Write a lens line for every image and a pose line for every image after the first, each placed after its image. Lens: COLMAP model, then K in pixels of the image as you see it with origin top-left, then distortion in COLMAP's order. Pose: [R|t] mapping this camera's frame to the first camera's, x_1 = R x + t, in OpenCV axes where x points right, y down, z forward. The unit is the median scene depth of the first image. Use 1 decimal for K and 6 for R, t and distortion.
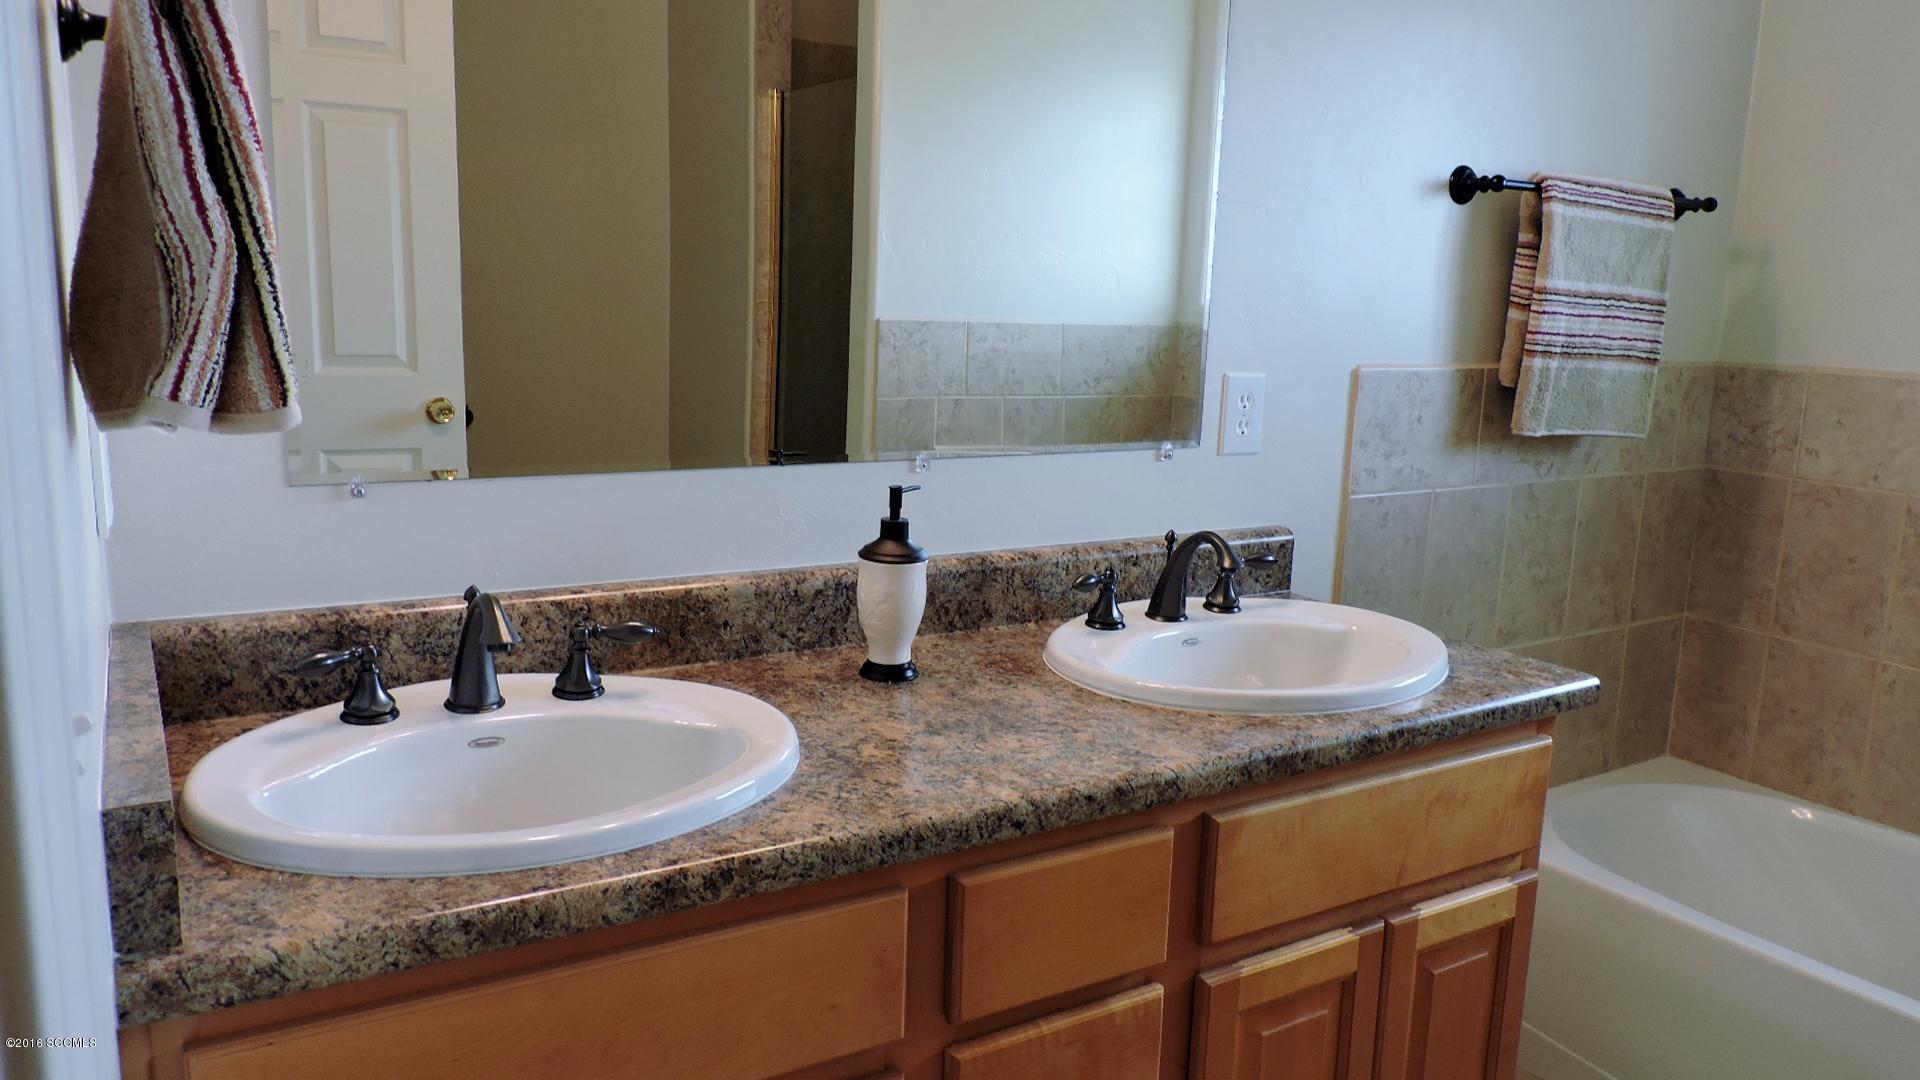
lens RADIAL K [[1371.5, 0, 954.4], [0, 1371.5, 537.4], [0, 0, 1]] dist [-0.014160, 0.002351]
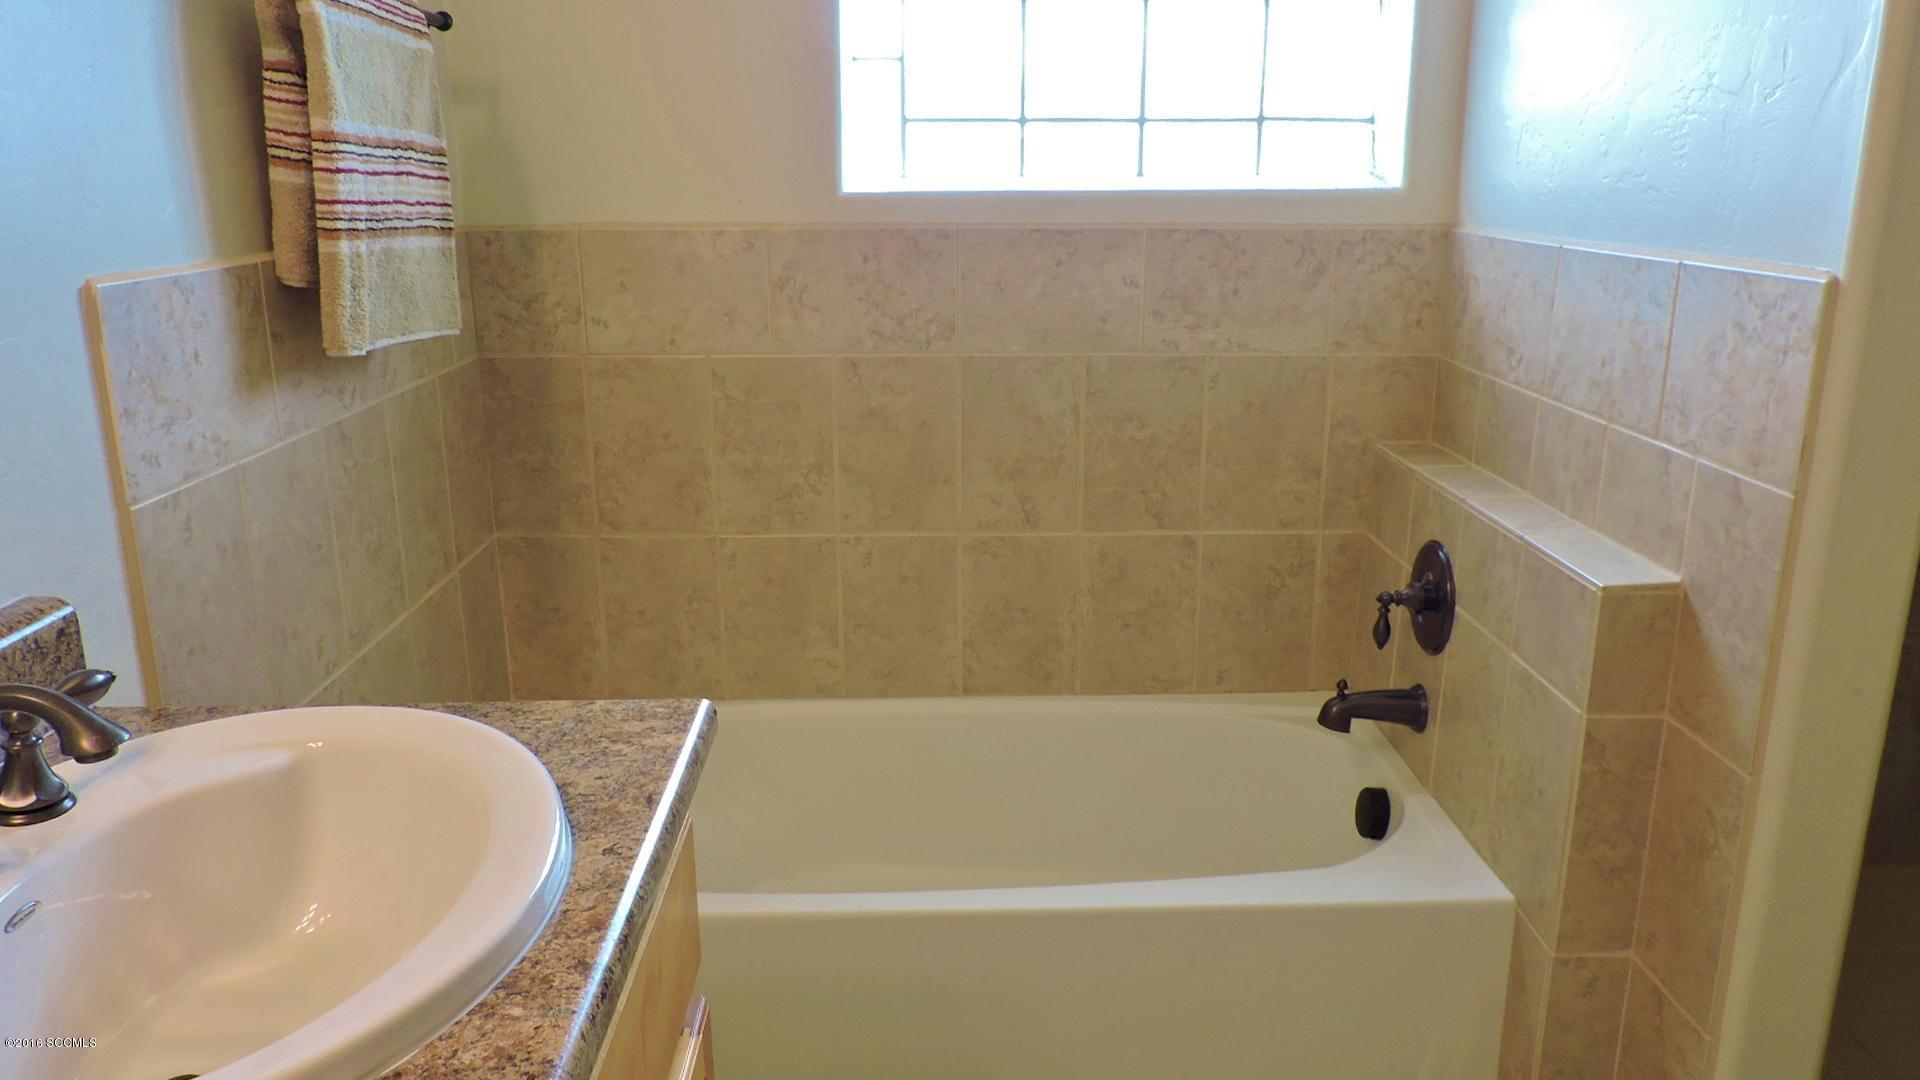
lens RADIAL K [[1371.5, 0, 954.4], [0, 1371.5, 537.4], [0, 0, 1]] dist [-0.014160, 0.002351]
pose [[0.505806, -0.257460, 0.823332, -0.011645], [0.176122, 0.965141, 0.193606, -0.064293], [-0.844477, 0.047080, 0.533518, 0.377861]]
